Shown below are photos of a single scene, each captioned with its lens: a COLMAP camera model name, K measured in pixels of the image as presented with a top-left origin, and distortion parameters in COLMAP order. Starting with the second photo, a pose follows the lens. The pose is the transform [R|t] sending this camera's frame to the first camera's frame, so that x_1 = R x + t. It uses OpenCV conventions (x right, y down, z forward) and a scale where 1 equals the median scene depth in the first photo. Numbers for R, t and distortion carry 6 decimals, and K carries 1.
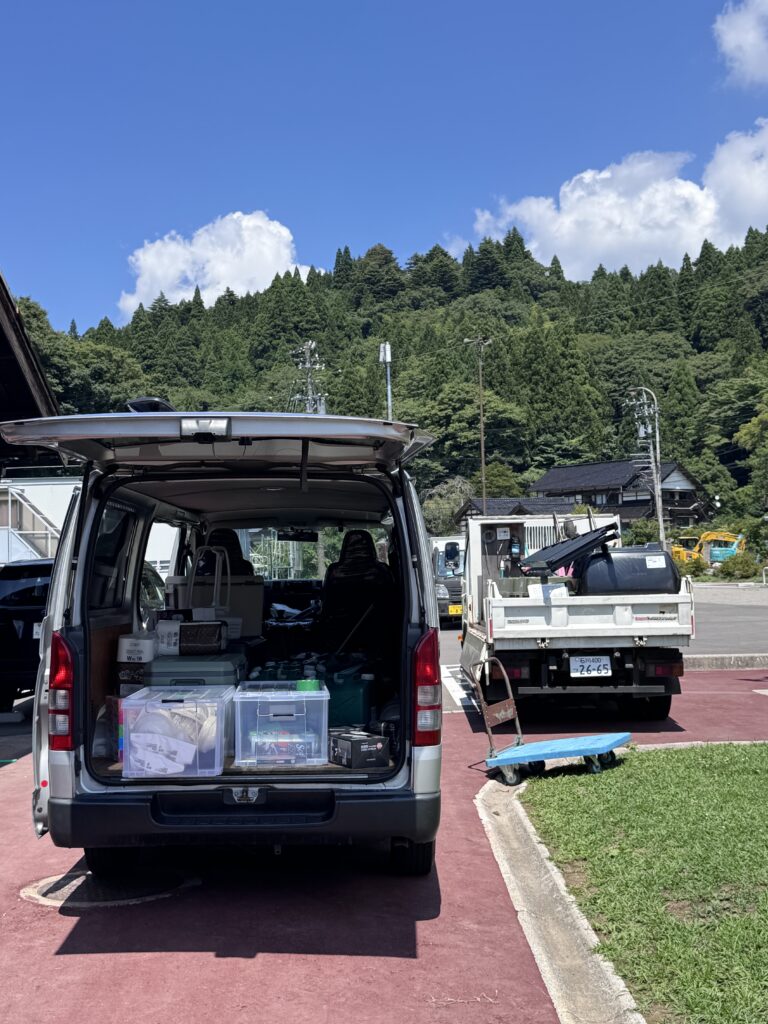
lens RADIAL K [[1277.1, 0, 385.1], [0, 1277.1, 511.8], [0, 0, 1]] dist [0.047679, 0.000000]
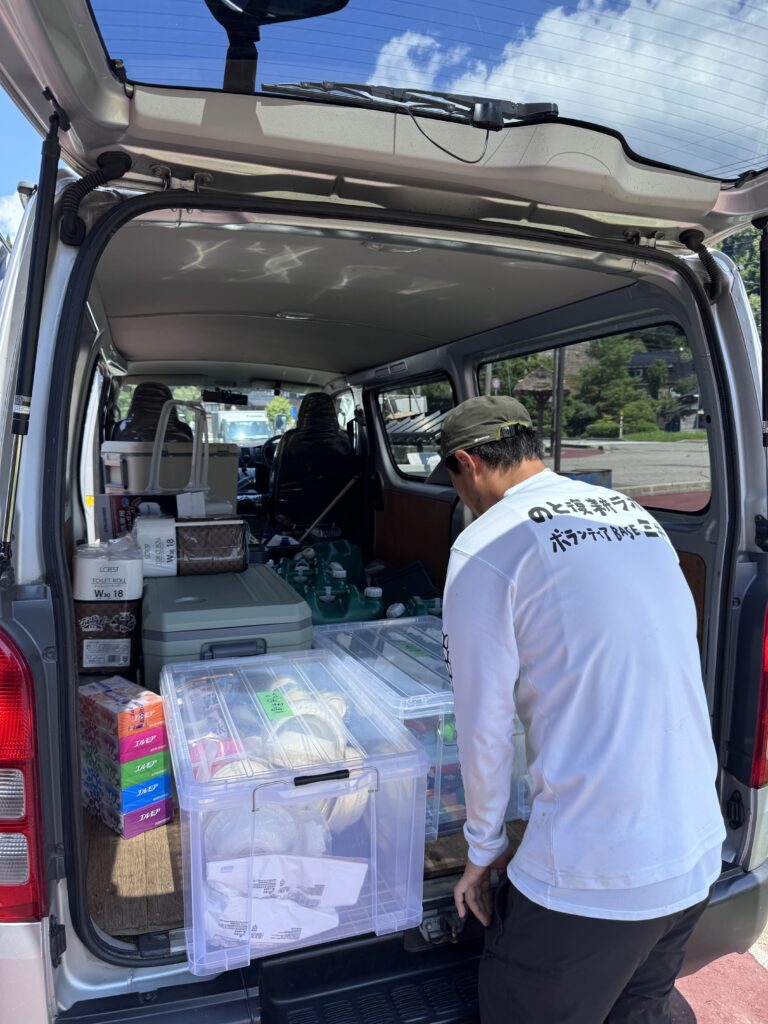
lens RADIAL K [[727.4, 0, 381.3], [0, 727.4, 515.9], [0, 0, 1]] dist [-0.011624, -0.014129]
pose [[0.947910, -0.010790, 0.318355, -0.206898], [-0.038595, 0.988172, 0.148410, 0.033806], [-0.316191, -0.152966, 0.936282, 0.757899]]
